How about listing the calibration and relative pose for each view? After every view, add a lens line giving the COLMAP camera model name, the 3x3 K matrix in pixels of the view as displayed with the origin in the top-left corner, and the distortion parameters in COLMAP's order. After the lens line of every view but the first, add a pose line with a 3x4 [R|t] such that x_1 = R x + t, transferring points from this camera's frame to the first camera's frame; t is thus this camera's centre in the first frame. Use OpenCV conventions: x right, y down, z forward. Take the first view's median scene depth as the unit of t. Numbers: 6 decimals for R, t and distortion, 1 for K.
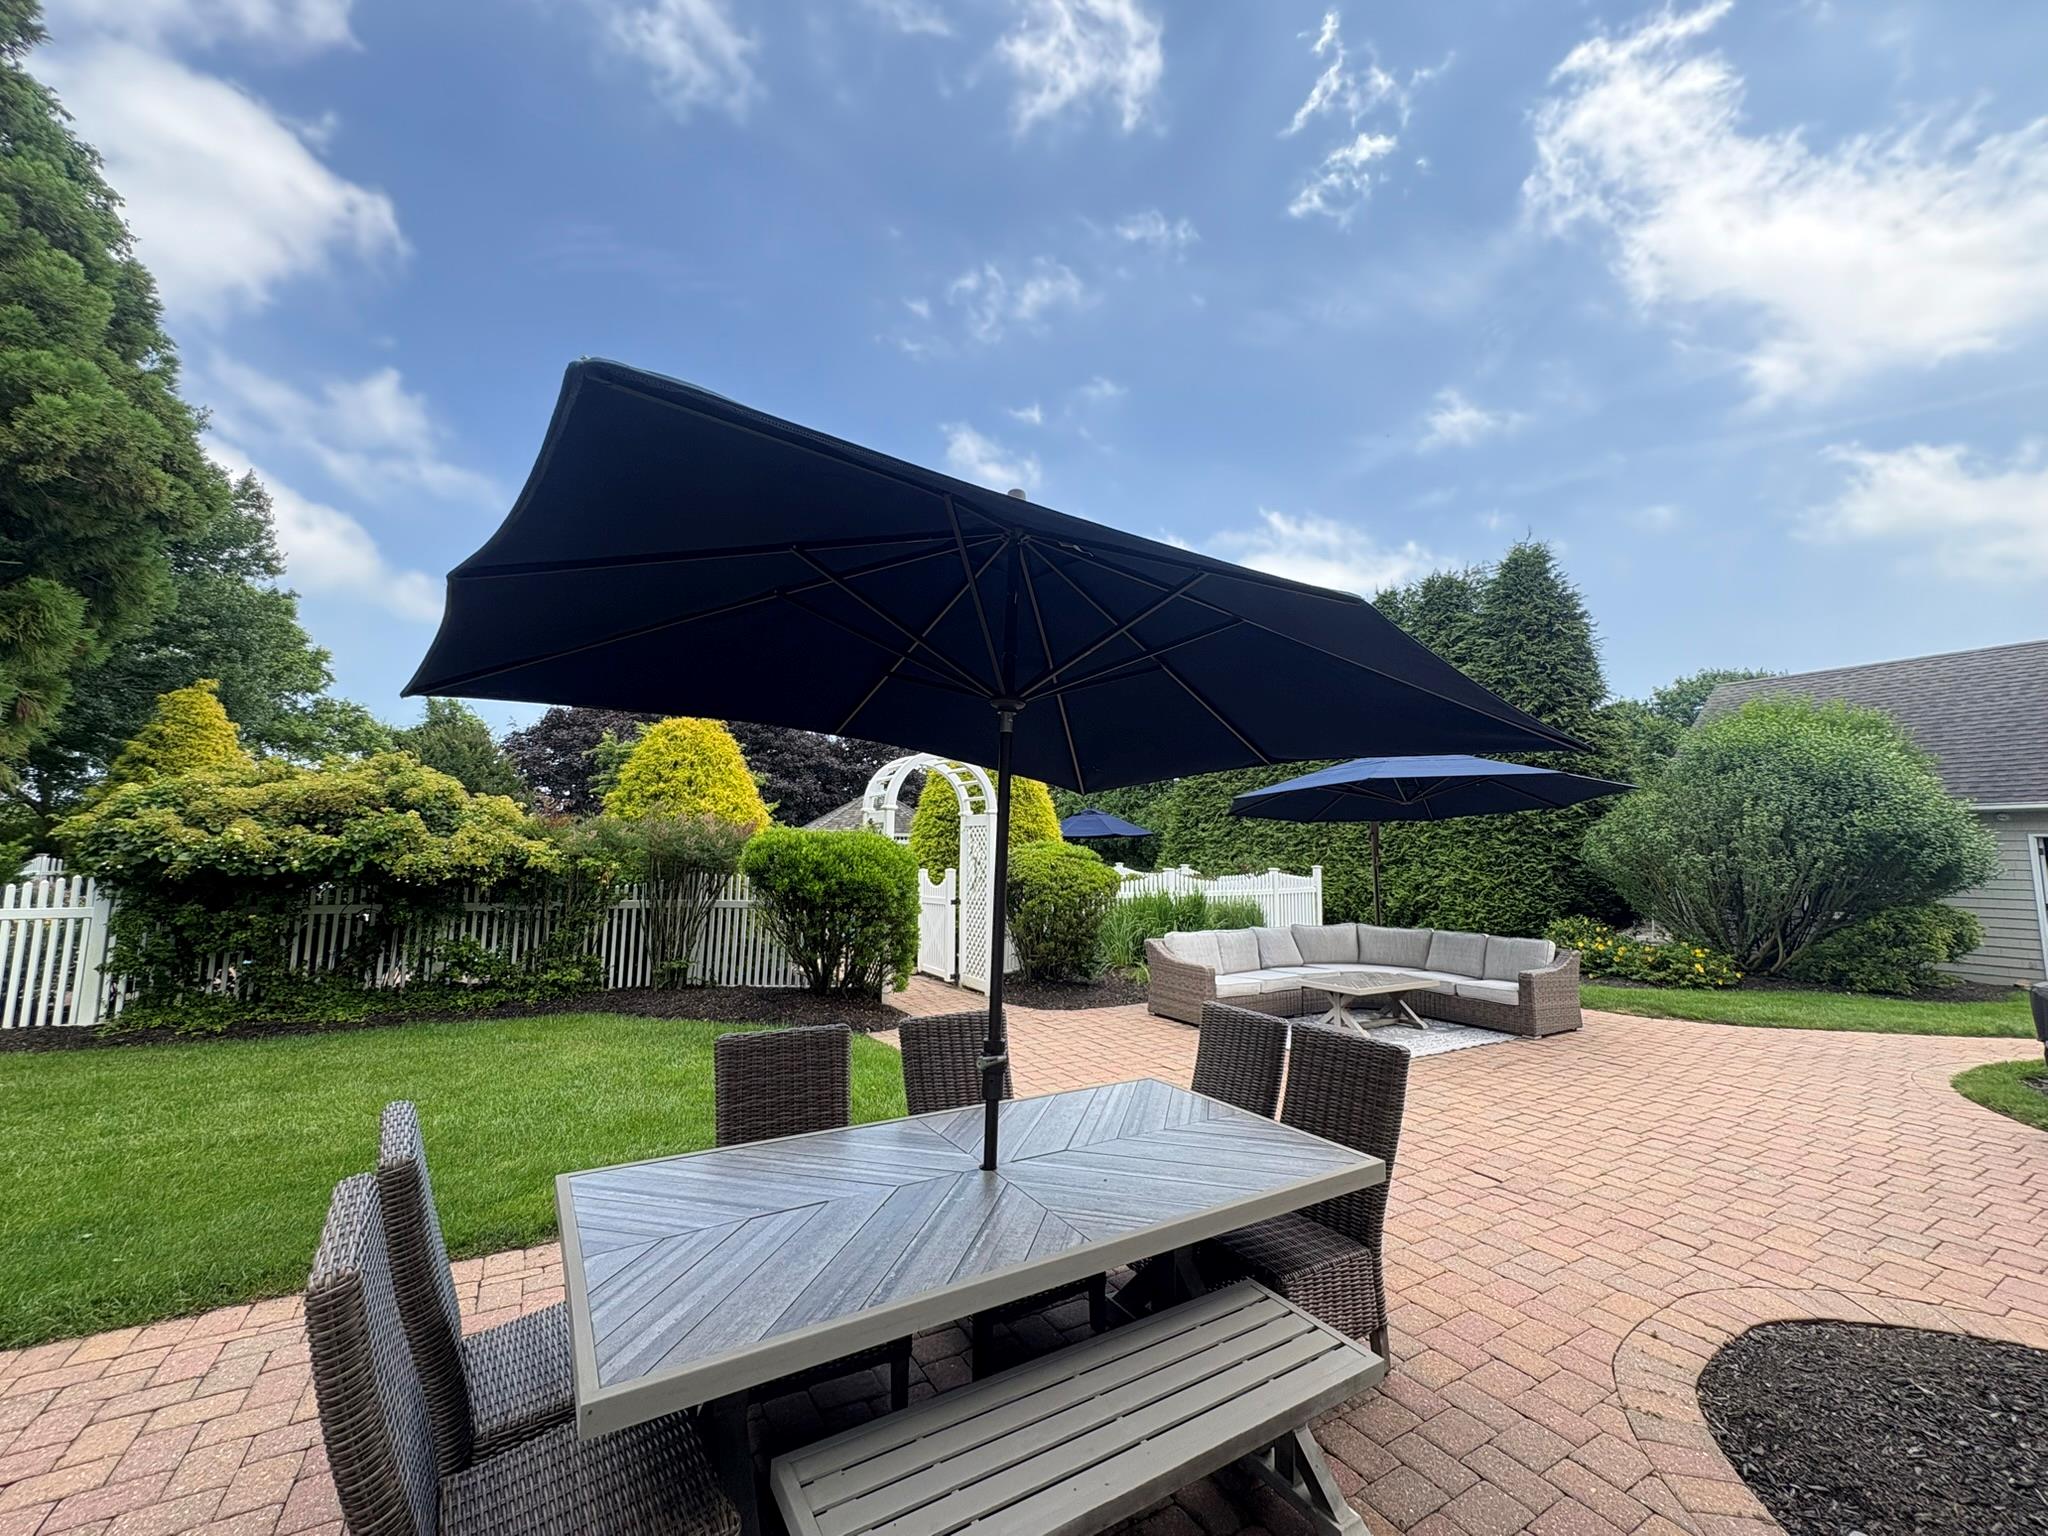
lens RADIAL K [[816.4, 0, 1023.4], [0, 816.4, 761.3], [0, 0, 1]] dist [0.001440, 0.000538]
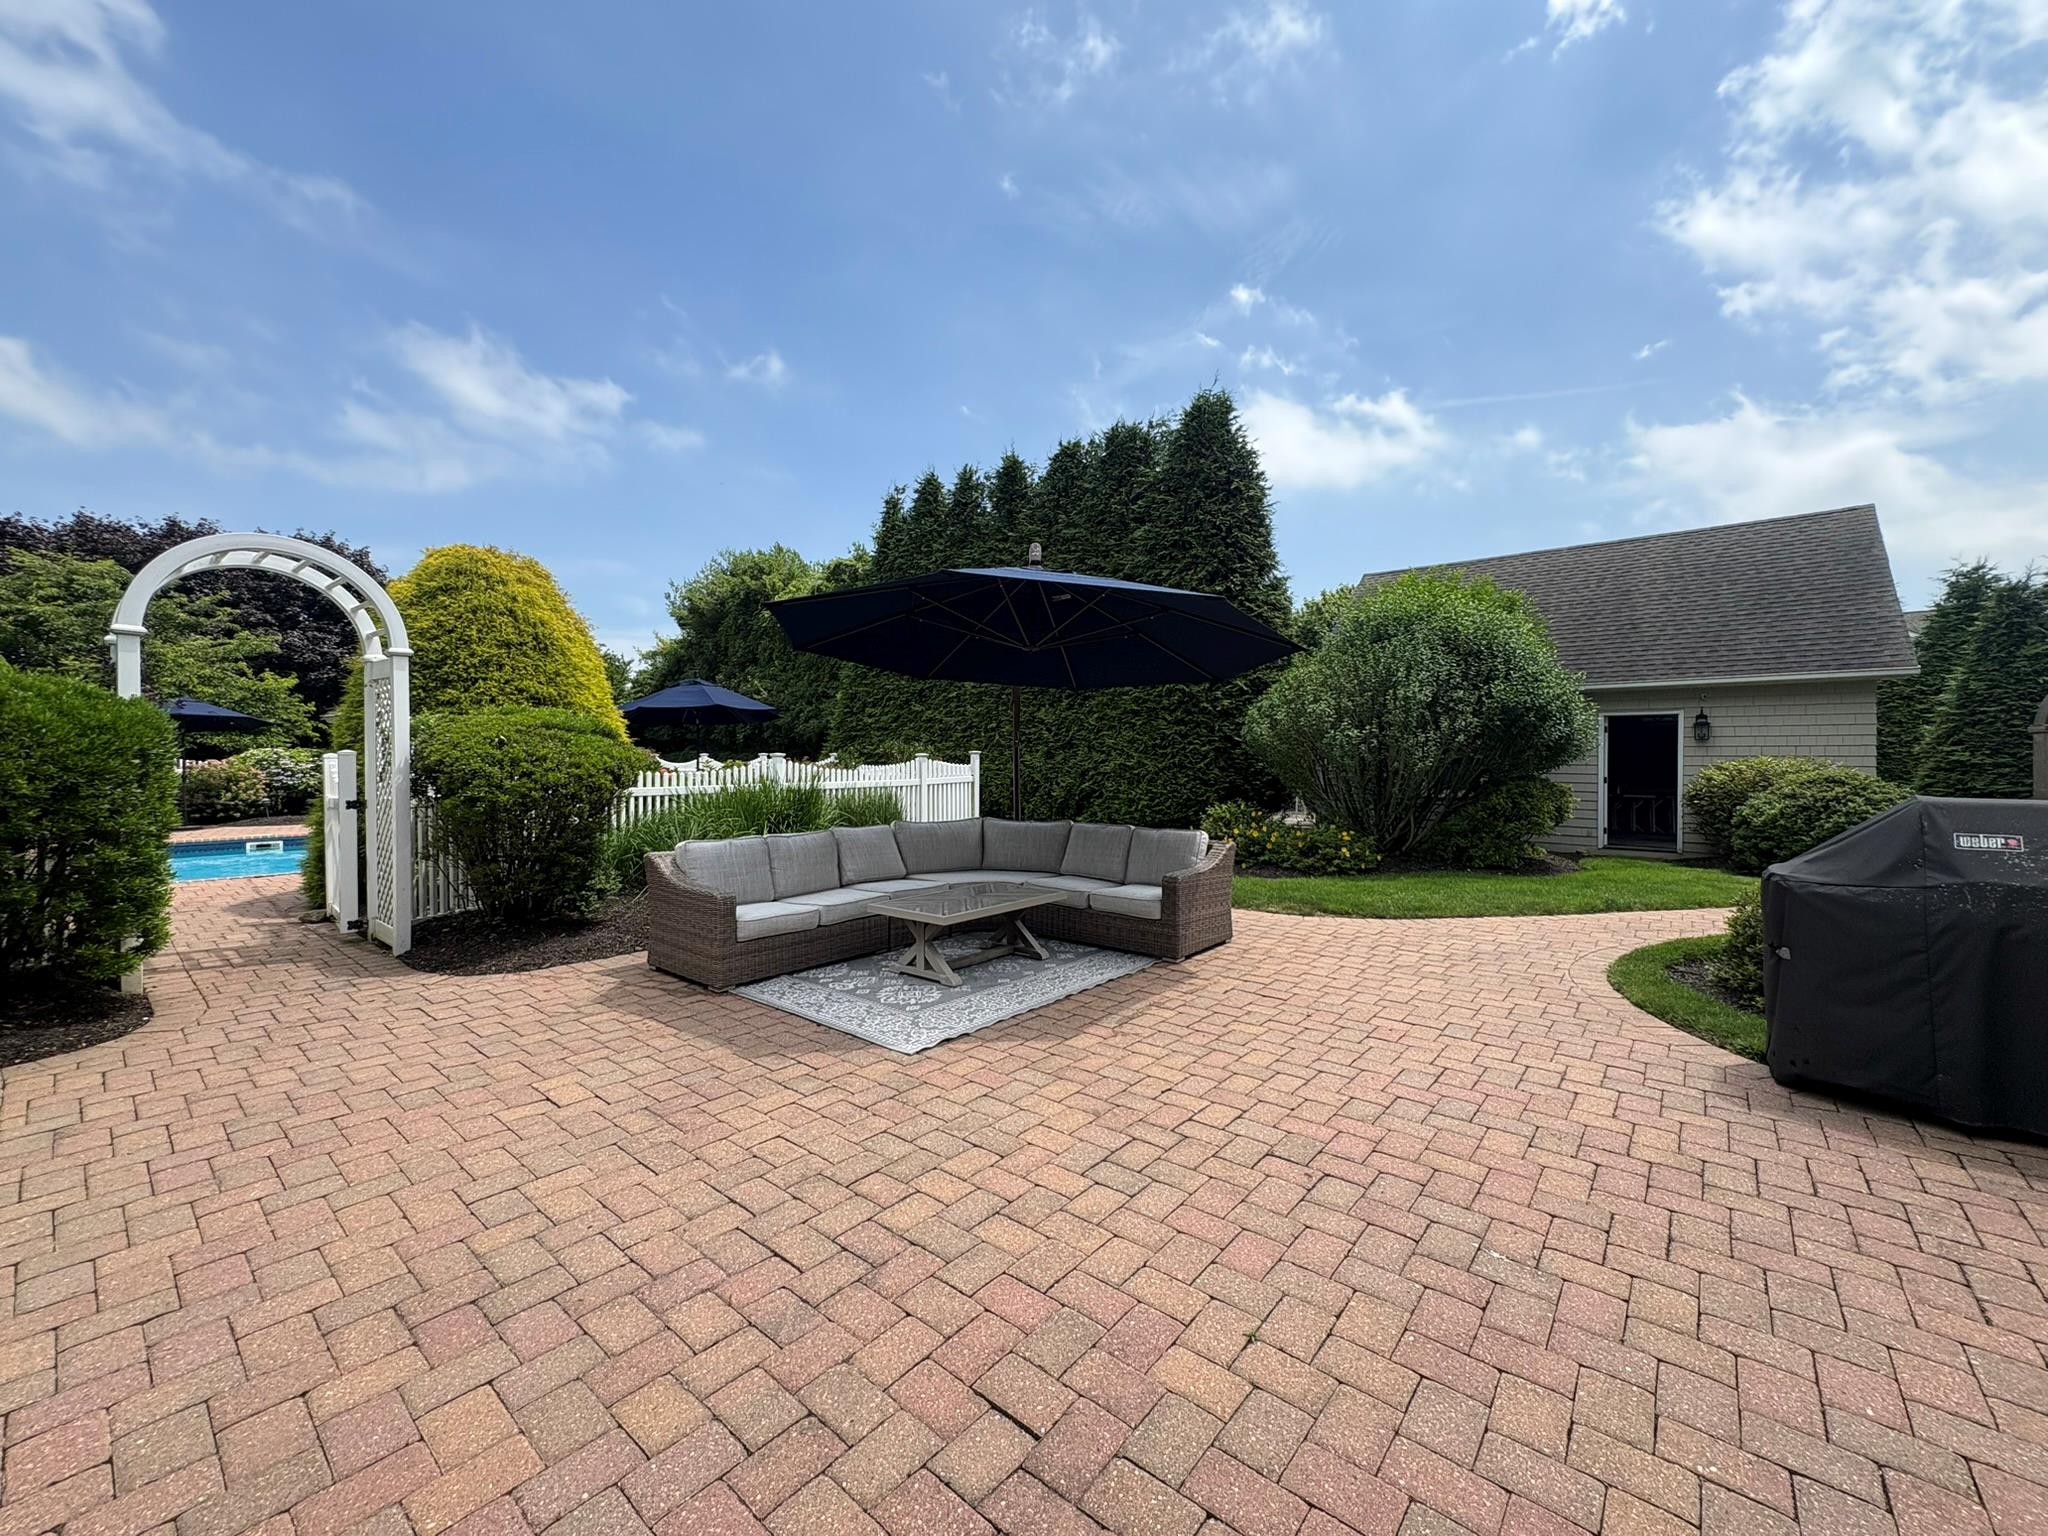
lens RADIAL K [[816.4, 0, 1023.4], [0, 816.4, 761.3], [0, 0, 1]] dist [0.001440, 0.000538]
pose [[0.943906, -0.011228, 0.330025, 0.172141], [-0.029204, 0.992667, 0.117300, 0.051236], [-0.328922, -0.120358, 0.936656, 0.254642]]
